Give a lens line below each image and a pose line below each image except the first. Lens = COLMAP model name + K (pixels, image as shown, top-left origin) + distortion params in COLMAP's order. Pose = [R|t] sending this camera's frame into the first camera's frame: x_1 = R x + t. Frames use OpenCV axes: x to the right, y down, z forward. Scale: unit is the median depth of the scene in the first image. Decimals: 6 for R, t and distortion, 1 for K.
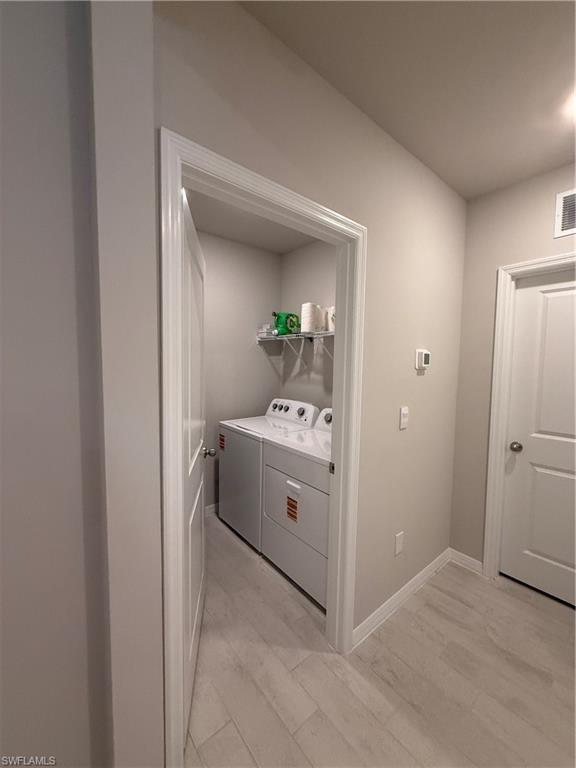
lens RADIAL K [[304.8, 0, 286.5], [0, 304.8, 381.5], [0, 0, 1]] dist [-0.001991, -0.000168]
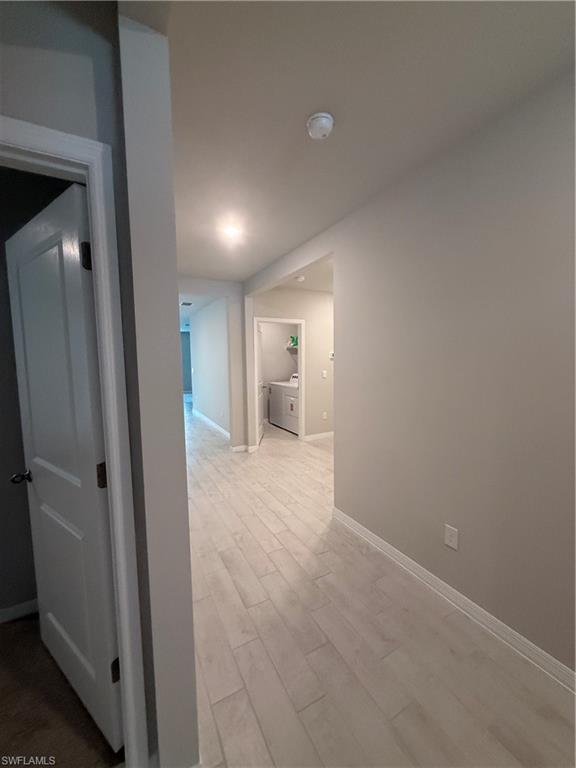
lens RADIAL K [[304.8, 0, 289.7], [0, 304.8, 386.4], [0, 0, 1]] dist [-0.001991, -0.000168]
pose [[0.981739, -0.005611, -0.190148, 0.399288], [0.011200, 0.999536, 0.028330, 0.094161], [0.189901, -0.029942, 0.981347, -1.347219]]
